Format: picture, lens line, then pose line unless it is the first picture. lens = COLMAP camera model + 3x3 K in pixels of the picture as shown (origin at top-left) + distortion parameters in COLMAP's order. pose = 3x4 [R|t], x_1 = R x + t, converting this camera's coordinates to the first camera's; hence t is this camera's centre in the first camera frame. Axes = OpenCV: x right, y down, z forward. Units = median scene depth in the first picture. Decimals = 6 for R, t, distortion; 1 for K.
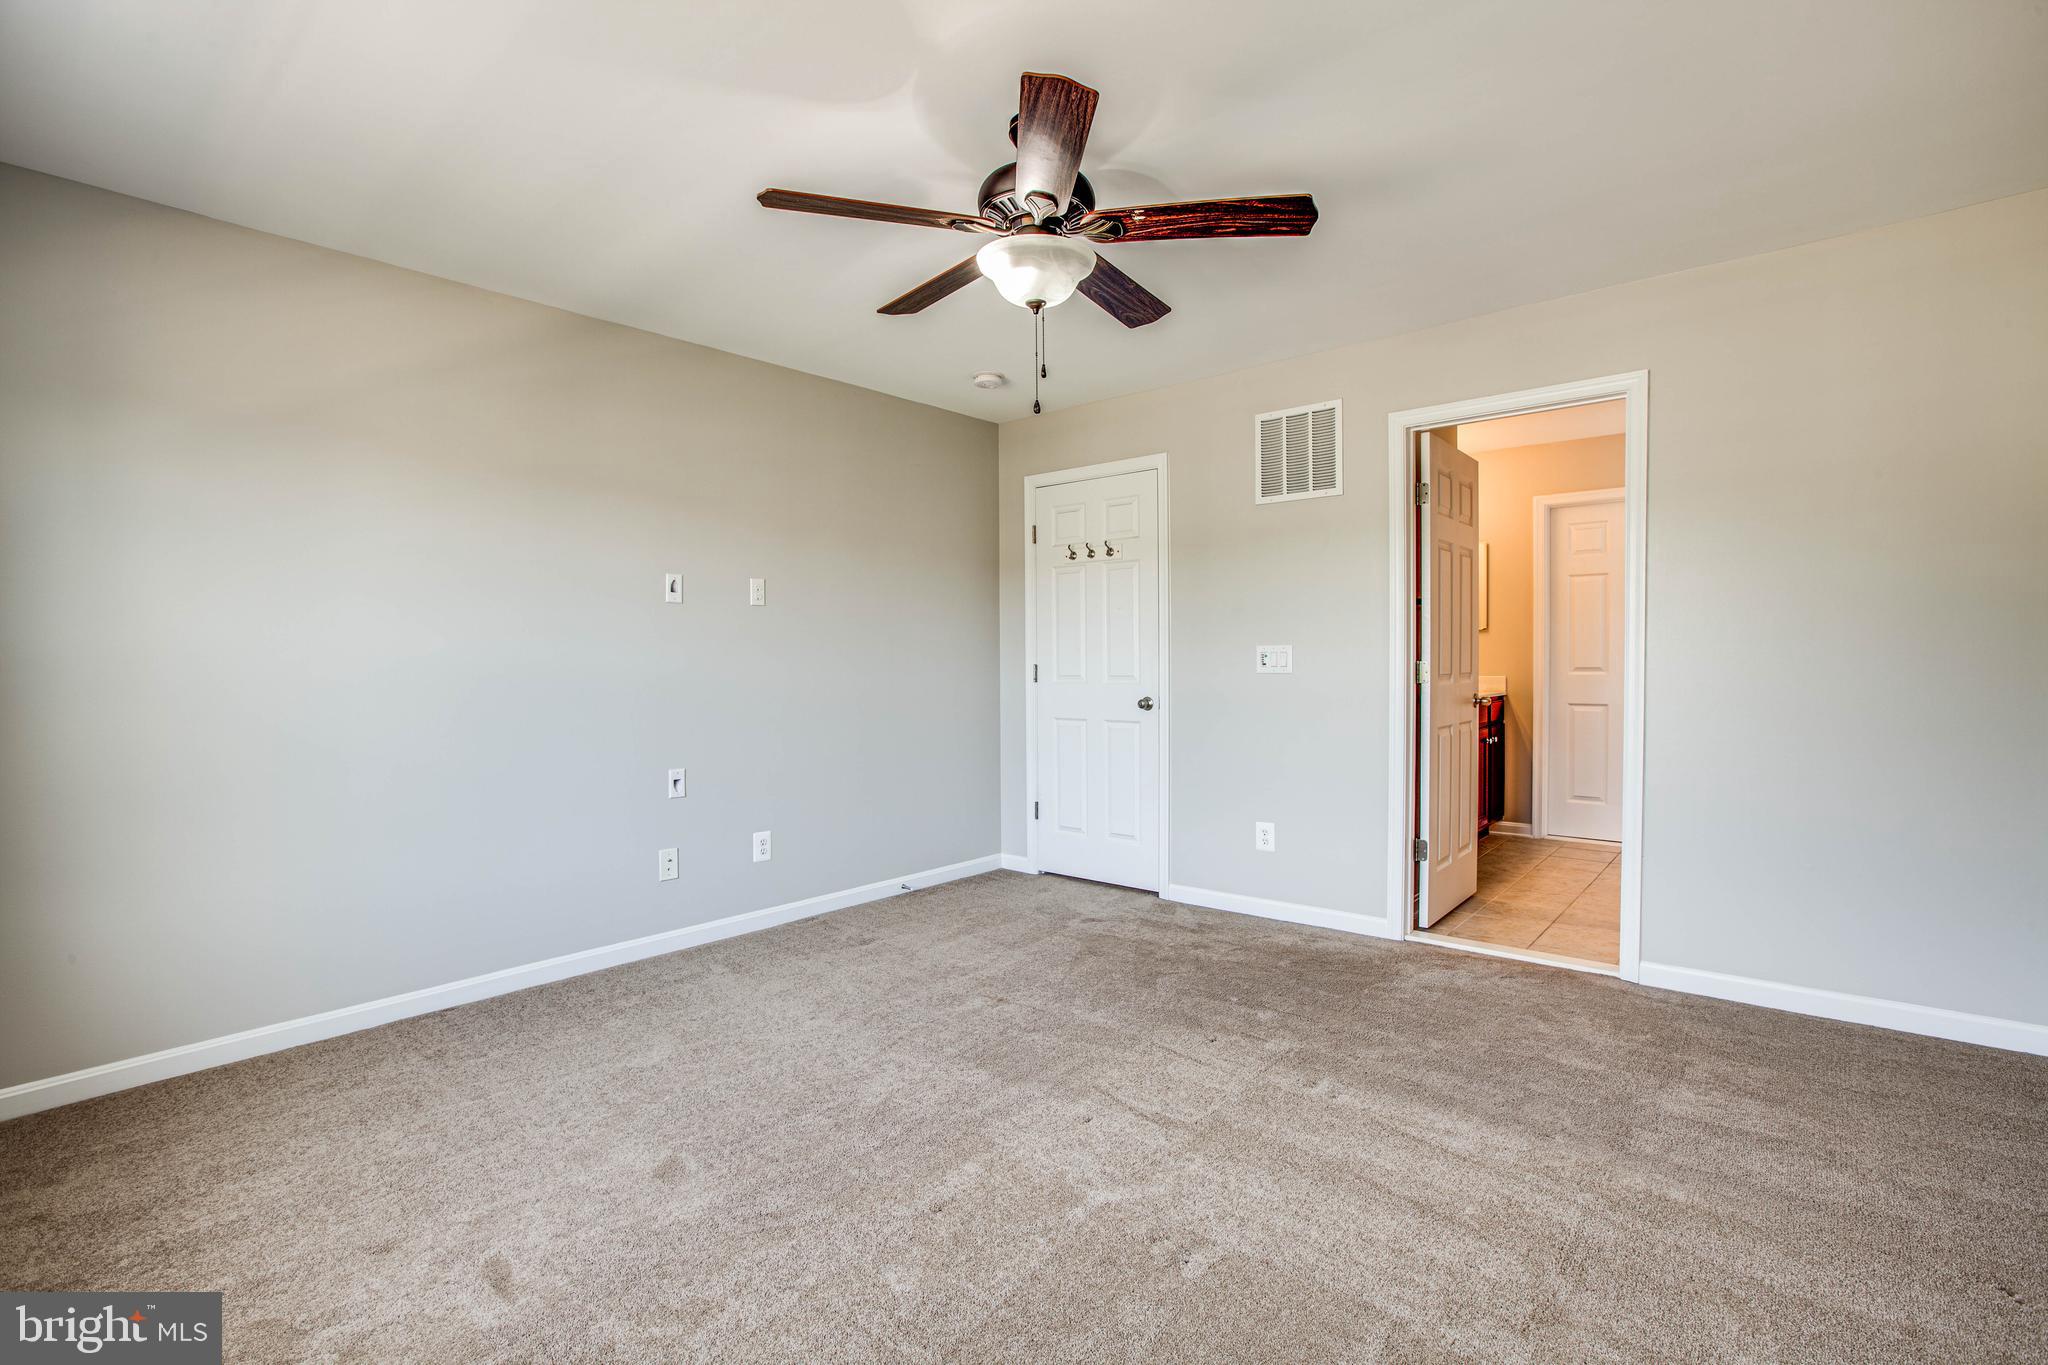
lens RADIAL K [[952.1, 0, 1024.0], [0, 952.1, 682.5], [0, 0, 1]] dist [-0.029386, 0.000564]
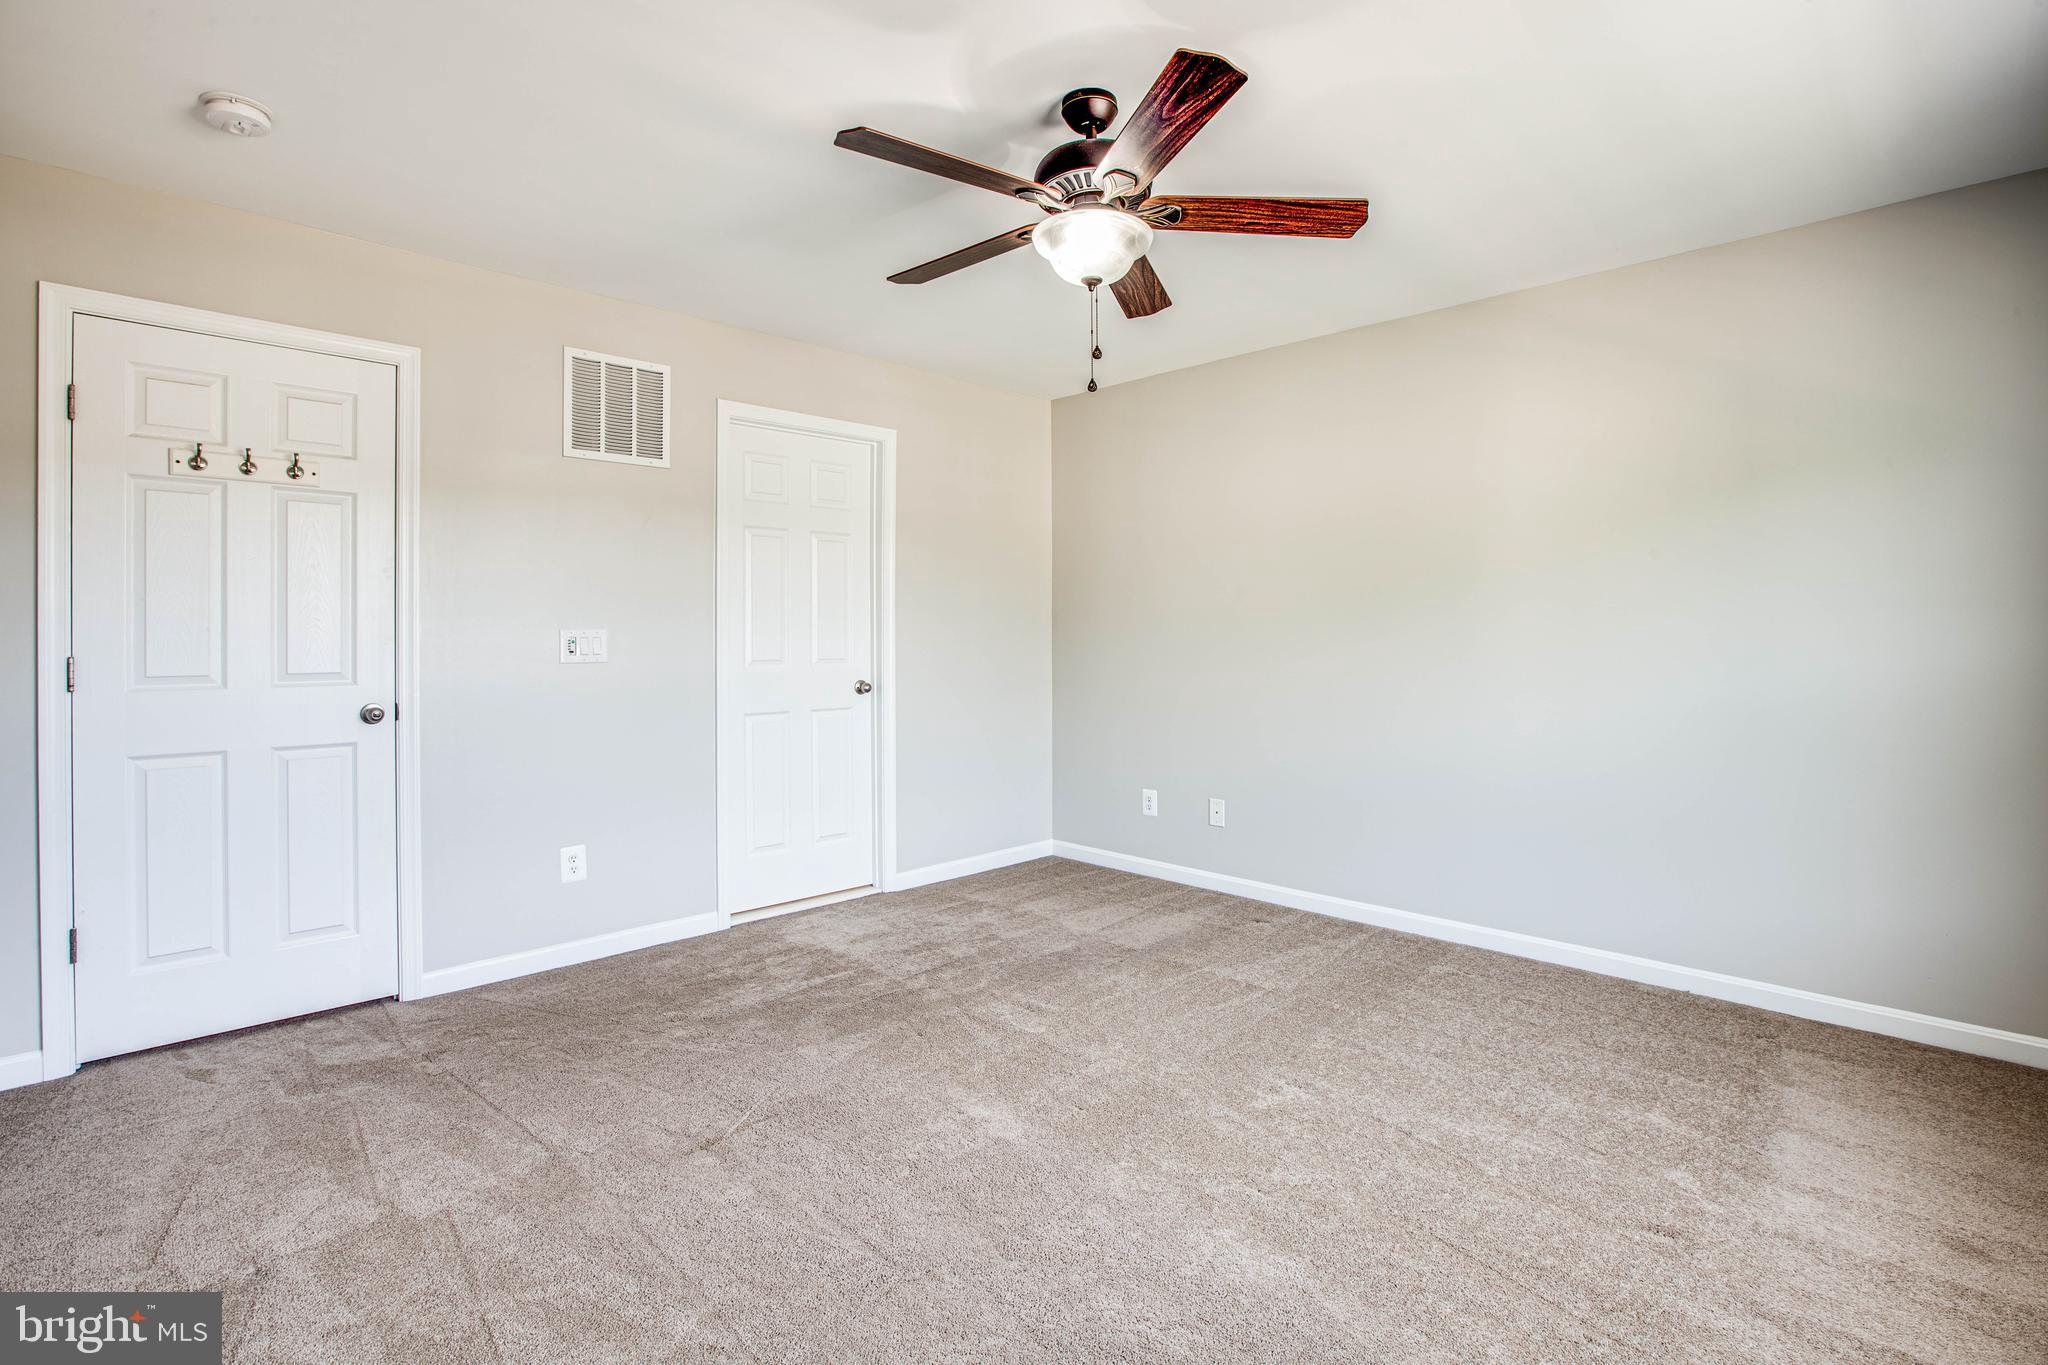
lens RADIAL K [[944.3, 0, 1025.9], [0, 944.3, 645.1], [0, 0, 1]] dist [-0.047169, 0.014638]
pose [[0.085606, -0.000548, 0.996329, -0.517314], [0.028755, 0.999585, -0.001921, -0.012872], [-0.995914, 0.028814, 0.085587, 0.546085]]
